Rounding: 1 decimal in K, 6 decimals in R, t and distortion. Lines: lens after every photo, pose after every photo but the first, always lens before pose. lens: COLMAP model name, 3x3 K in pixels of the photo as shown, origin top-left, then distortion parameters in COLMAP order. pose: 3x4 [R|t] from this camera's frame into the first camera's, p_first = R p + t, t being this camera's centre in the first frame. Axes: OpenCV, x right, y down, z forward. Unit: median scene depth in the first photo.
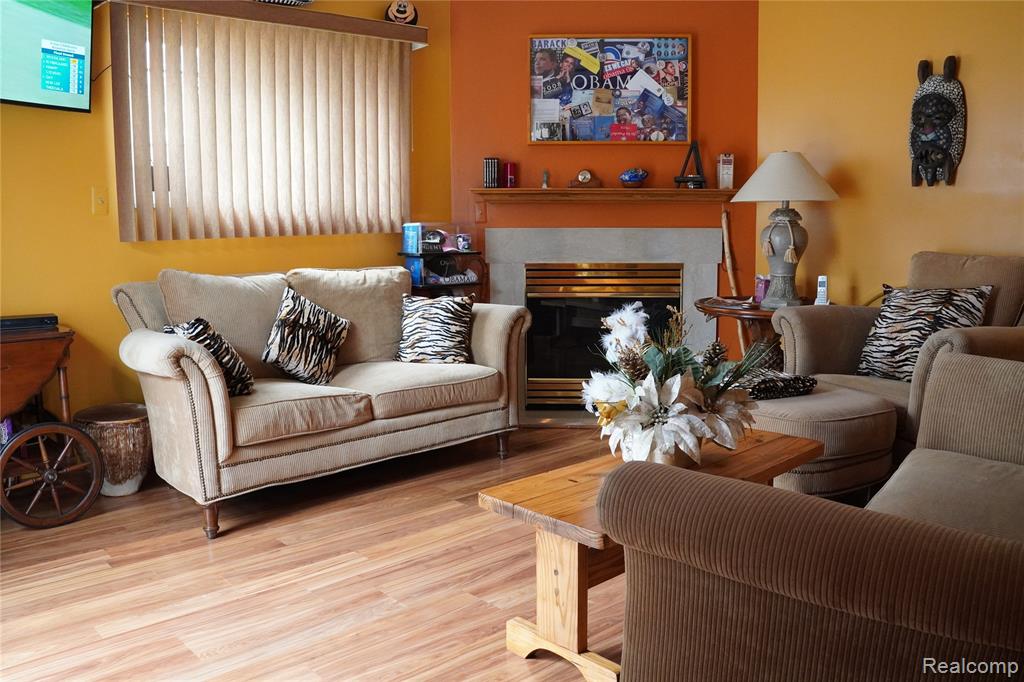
lens RADIAL K [[840.5, 0, 512.0], [0, 840.5, 341.0], [0, 0, 1]] dist [-0.190430, 0.104654]
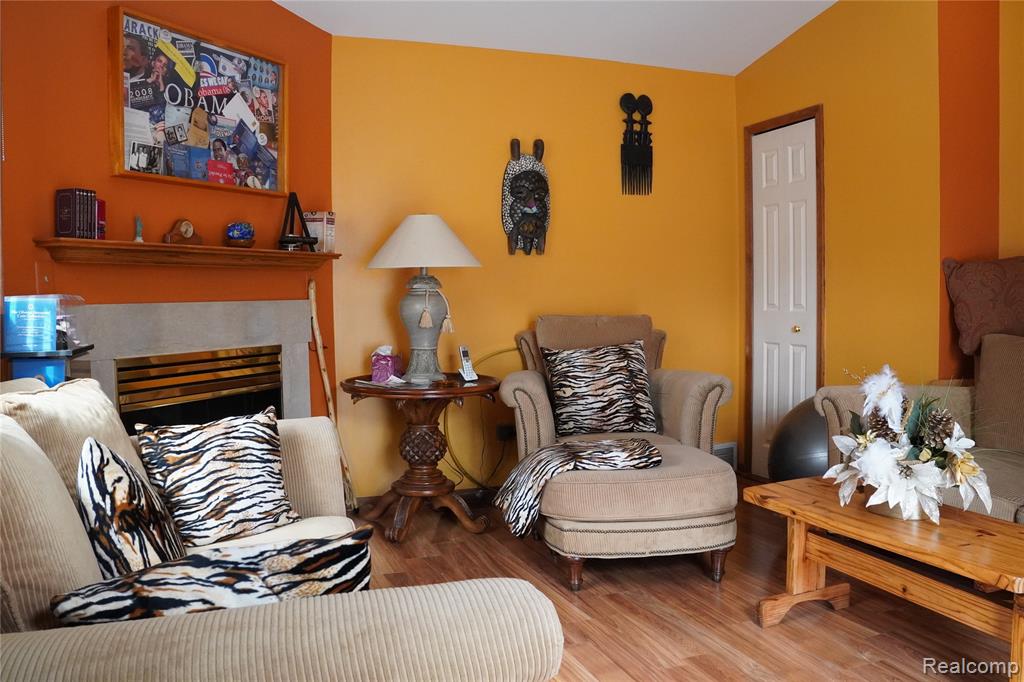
lens RADIAL K [[840.5, 0, 512.0], [0, 840.5, 341.0], [0, 0, 1]] dist [-0.190430, 0.104654]
pose [[0.371516, -0.049233, 0.927120, -0.454591], [0.137807, 0.990456, -0.002626, -0.065884], [-0.918142, 0.128739, 0.374755, 0.511327]]
